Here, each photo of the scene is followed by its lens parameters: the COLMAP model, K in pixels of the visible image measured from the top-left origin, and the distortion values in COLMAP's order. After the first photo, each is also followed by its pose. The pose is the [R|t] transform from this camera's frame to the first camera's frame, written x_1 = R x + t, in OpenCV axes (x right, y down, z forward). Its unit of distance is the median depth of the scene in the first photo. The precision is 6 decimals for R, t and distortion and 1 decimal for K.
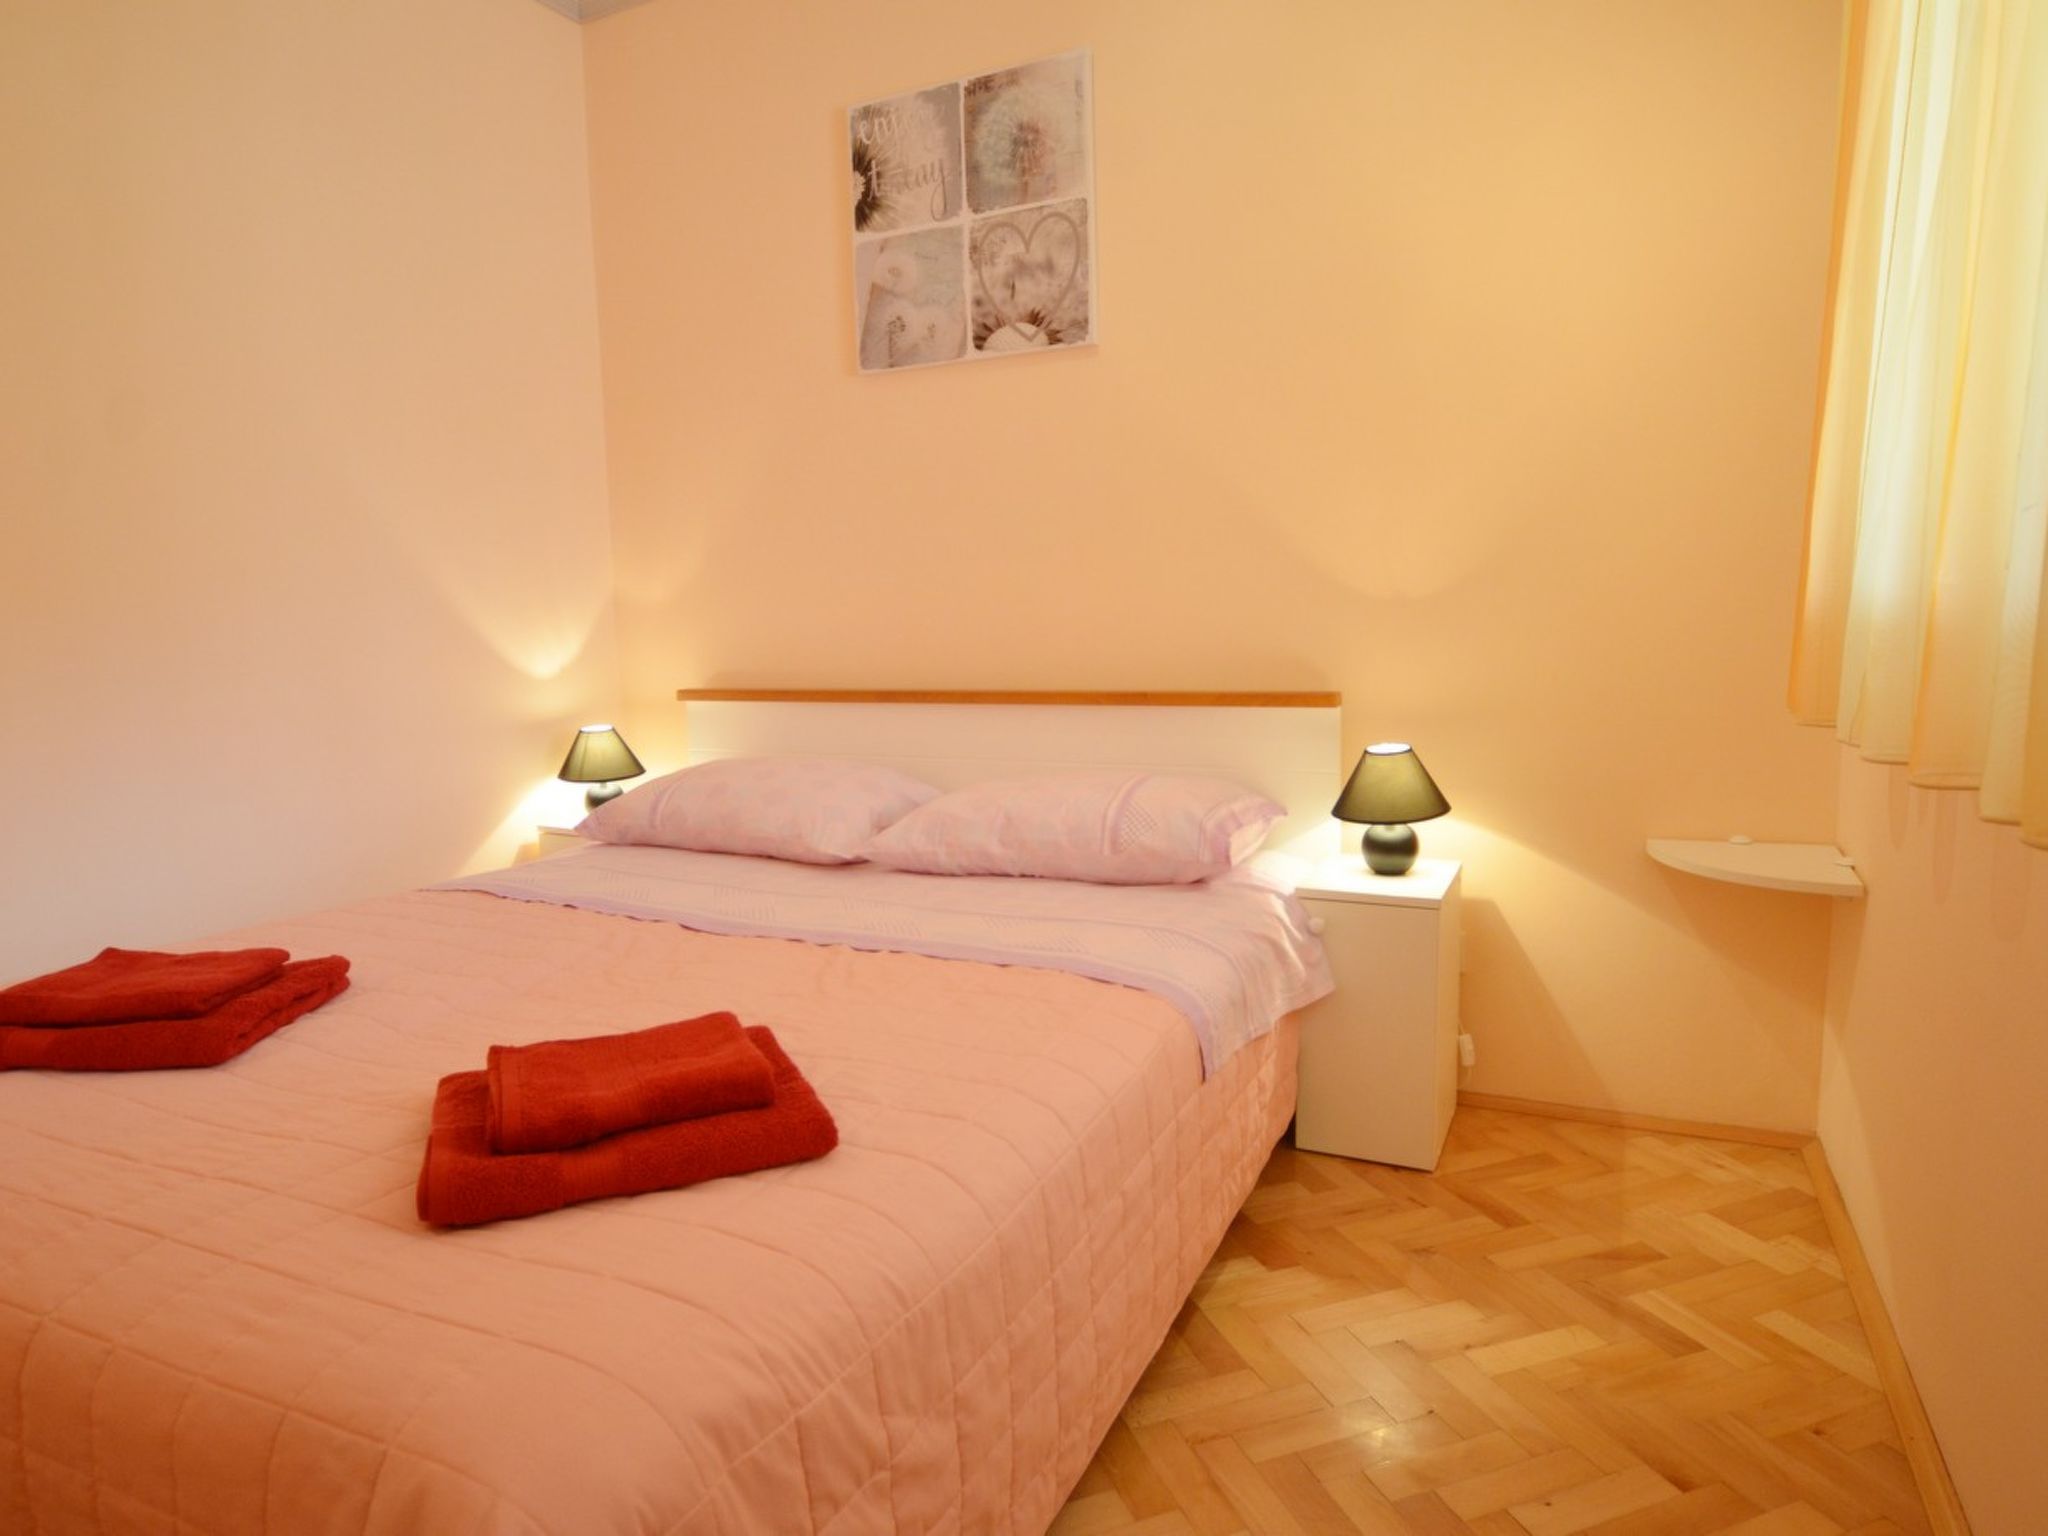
lens RADIAL K [[1231.3, 0, 1031.3], [0, 1231.3, 762.2], [0, 0, 1]] dist [-0.016998, 0.001400]
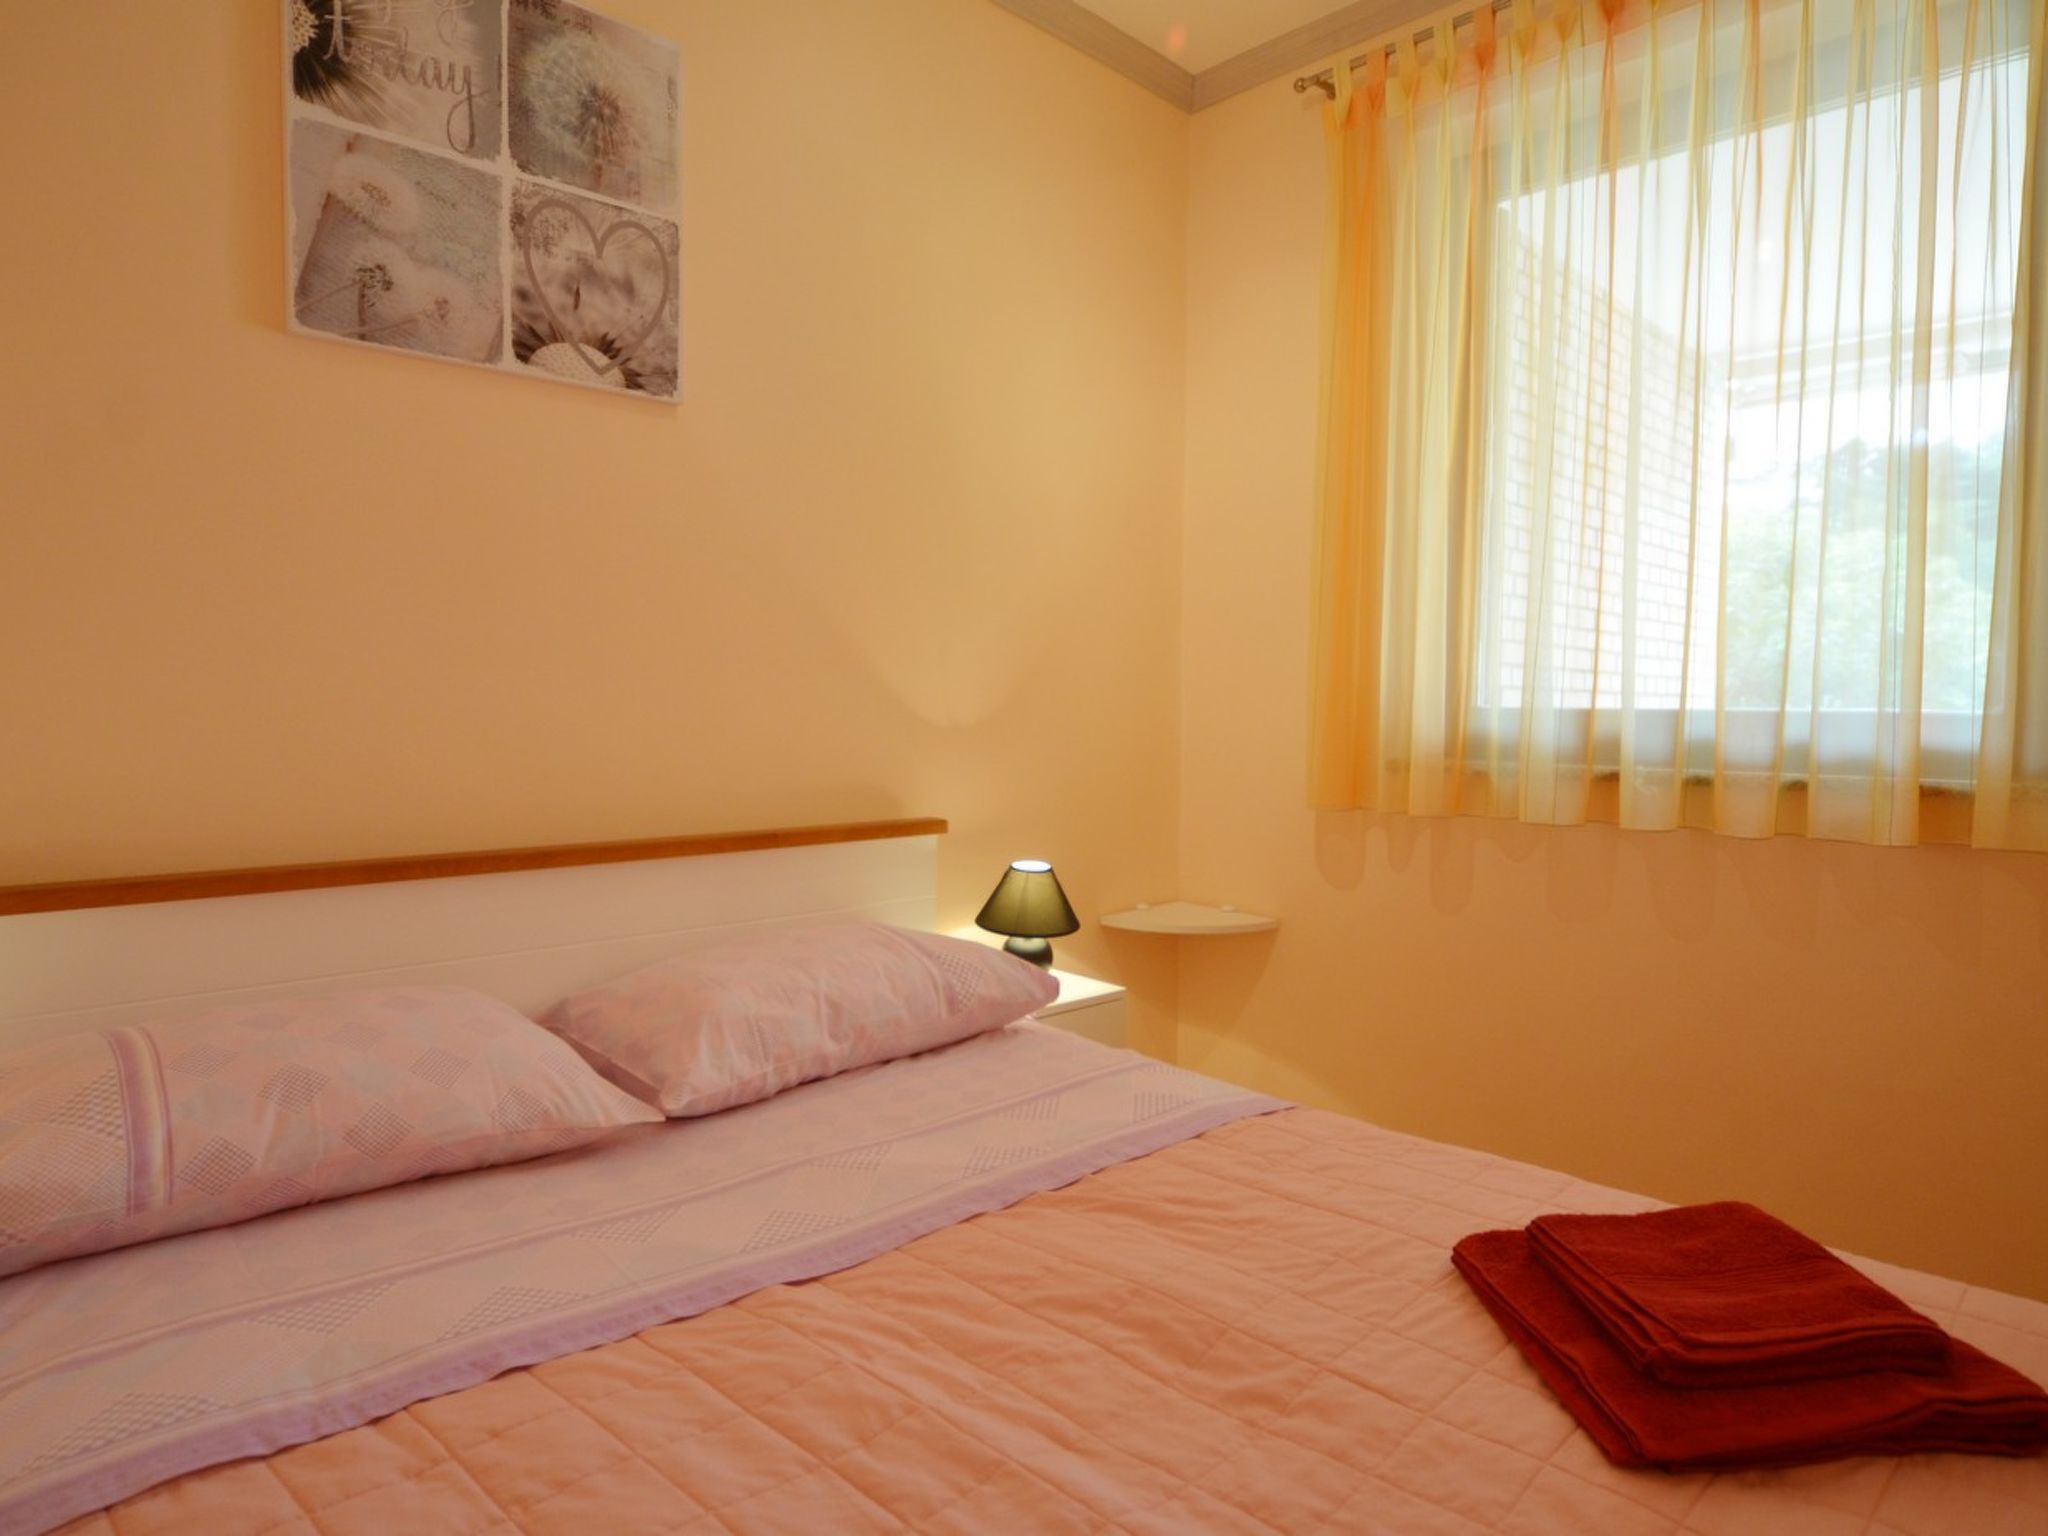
lens RADIAL K [[1231.3, 0, 1036.1], [0, 1231.3, 771.8], [0, 0, 1]] dist [-0.016998, 0.001400]
pose [[0.338891, -0.019626, 0.940621, -0.642123], [0.099700, 0.994902, -0.015162, -0.069087], [-0.935528, 0.098918, 0.339120, 0.549912]]
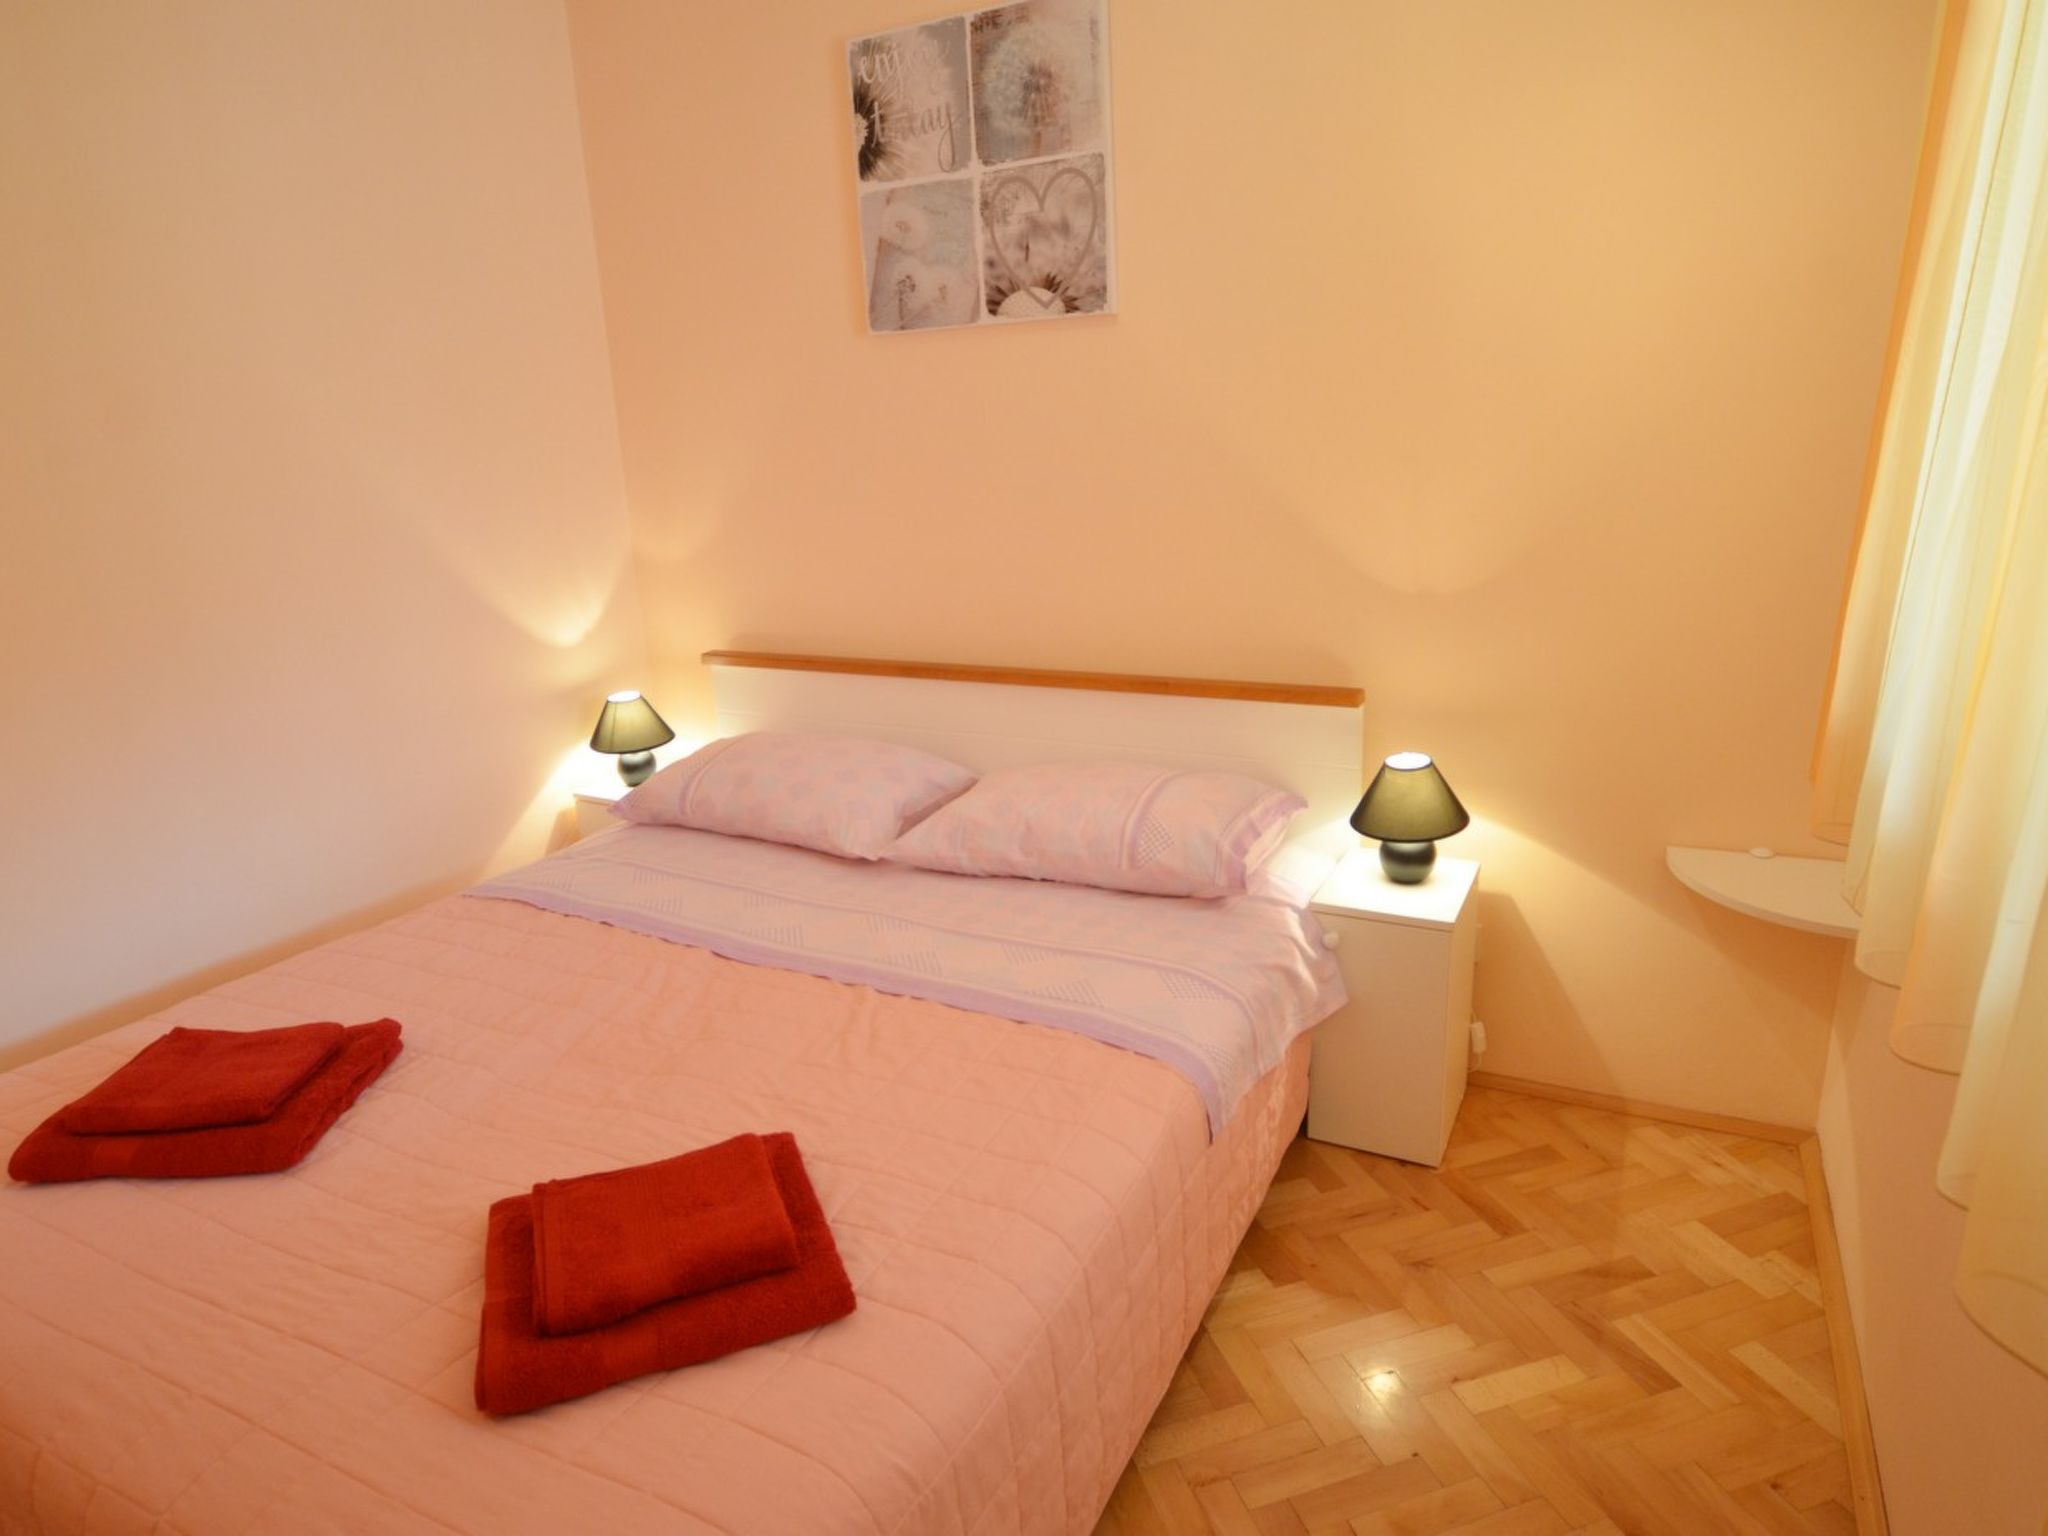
lens RADIAL K [[1234.9, 0, 1032.1], [0, 1234.9, 761.9], [0, 0, 1]] dist [-0.016008, 0.000258]
pose [[0.999342, -0.010869, -0.034591, 0.018280], [0.016084, 0.987899, 0.154265, -0.149624], [0.032496, -0.154720, 0.987424, 0.004674]]
